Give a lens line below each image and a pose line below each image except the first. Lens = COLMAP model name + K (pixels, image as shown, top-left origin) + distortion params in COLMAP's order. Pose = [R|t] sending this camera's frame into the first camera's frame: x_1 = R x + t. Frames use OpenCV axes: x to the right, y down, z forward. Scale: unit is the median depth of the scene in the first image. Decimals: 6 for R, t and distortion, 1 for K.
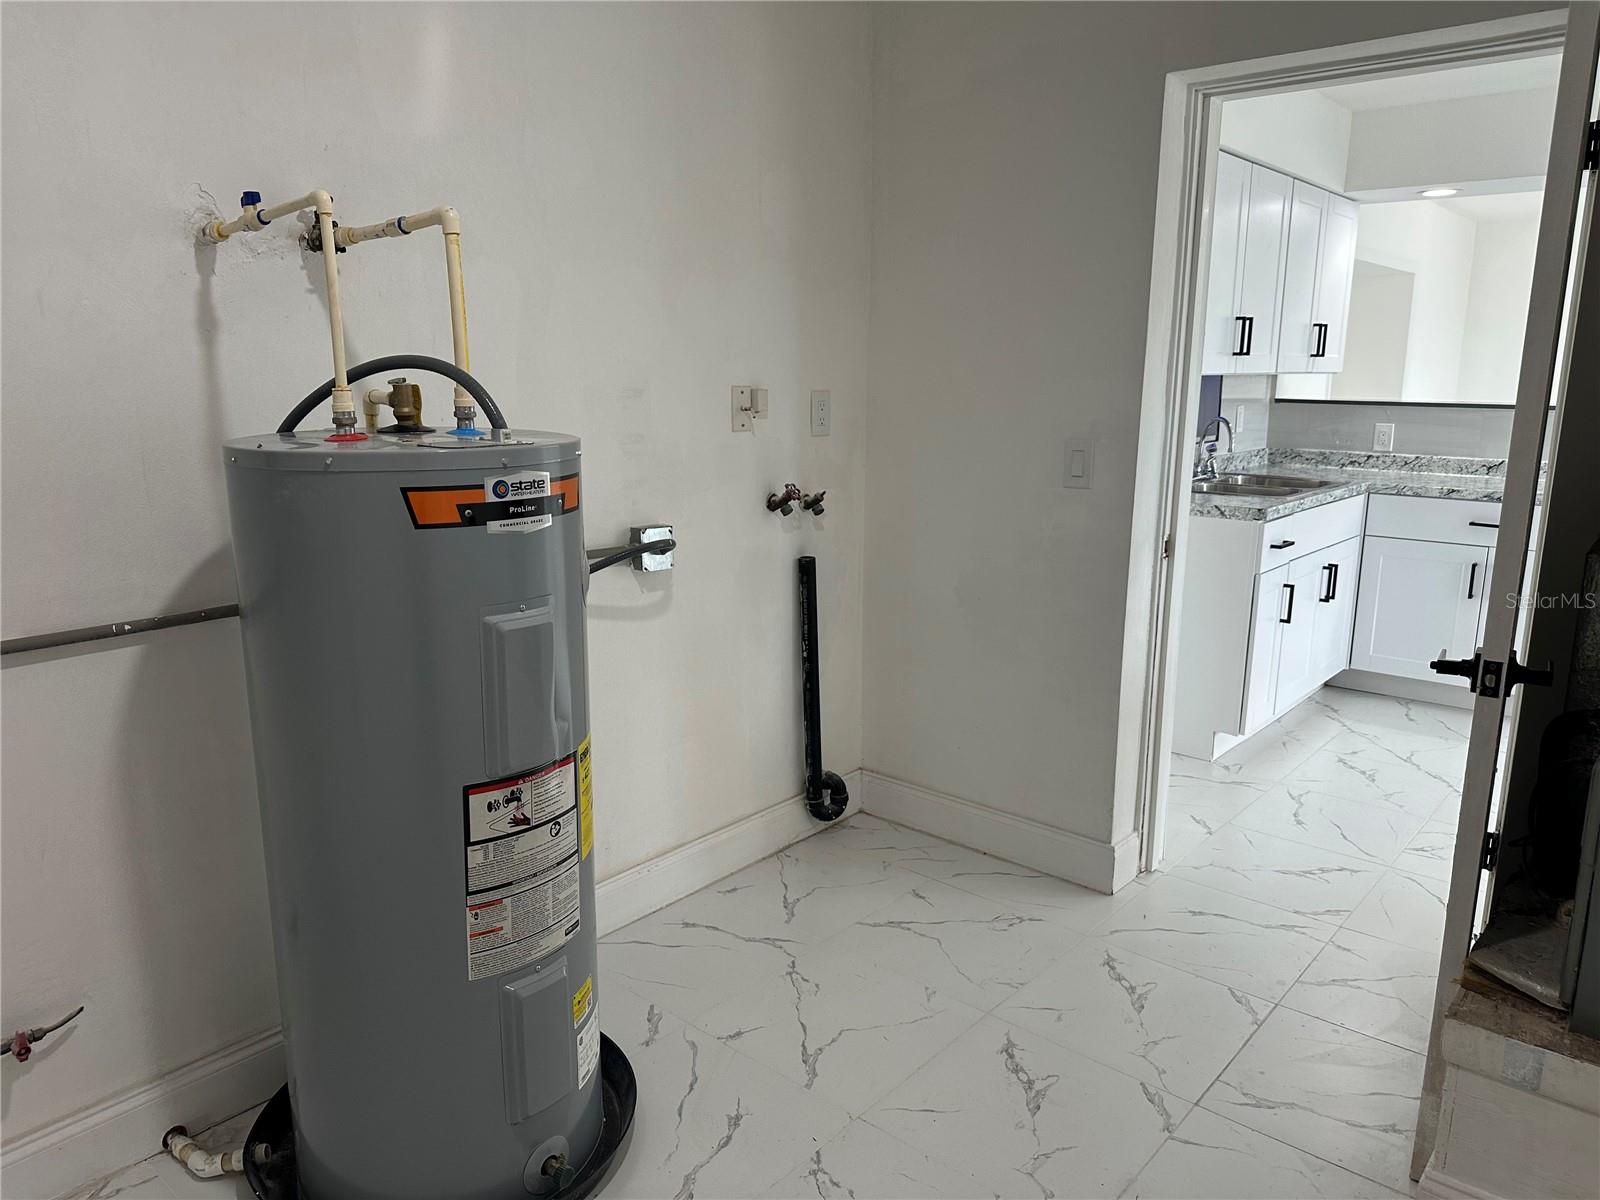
lens RADIAL K [[1109.5, 0, 801.9], [0, 1109.5, 602.3], [0, 0, 1]] dist [0.157649, -0.281958]
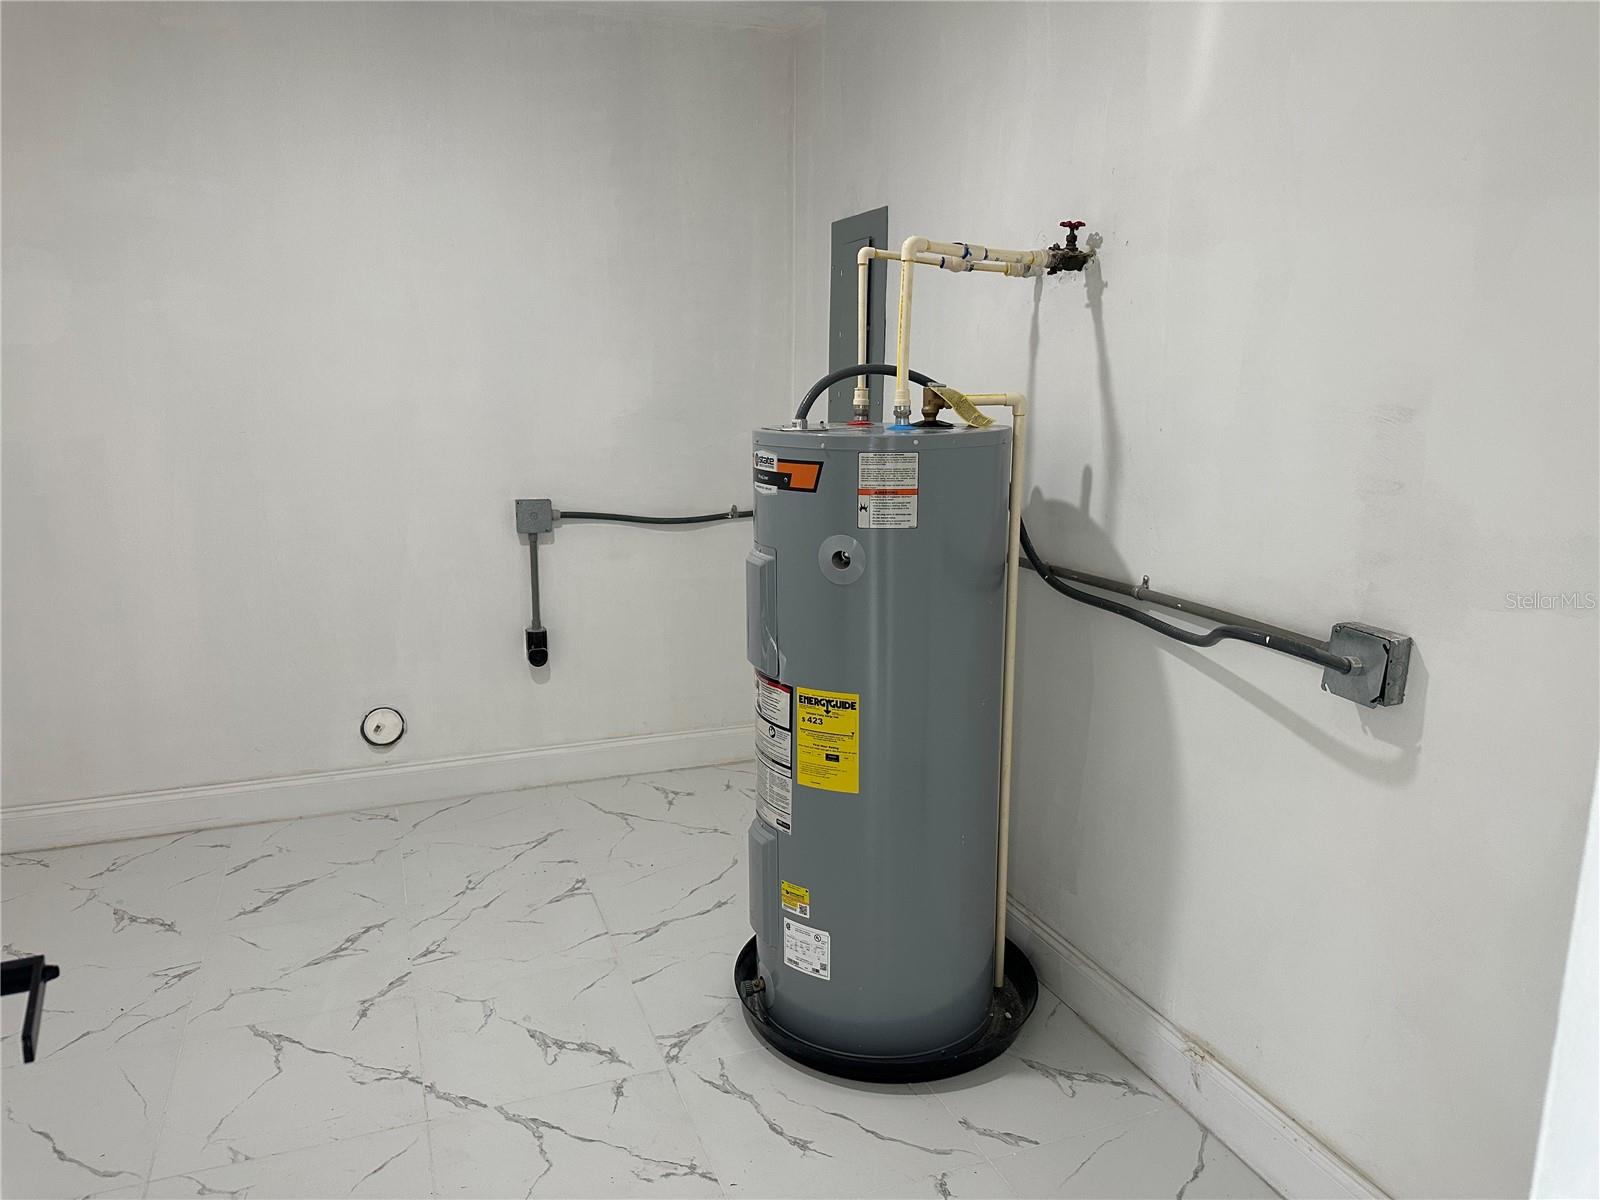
lens RADIAL K [[1109.5, 0, 801.9], [0, 1109.5, 602.3], [0, 0, 1]] dist [0.157649, -0.281958]
pose [[-0.463731, 0.179682, -0.867564, 0.728703], [-0.186622, 0.937438, 0.293907, -0.276069], [0.866098, 0.298201, -0.401187, 1.298581]]
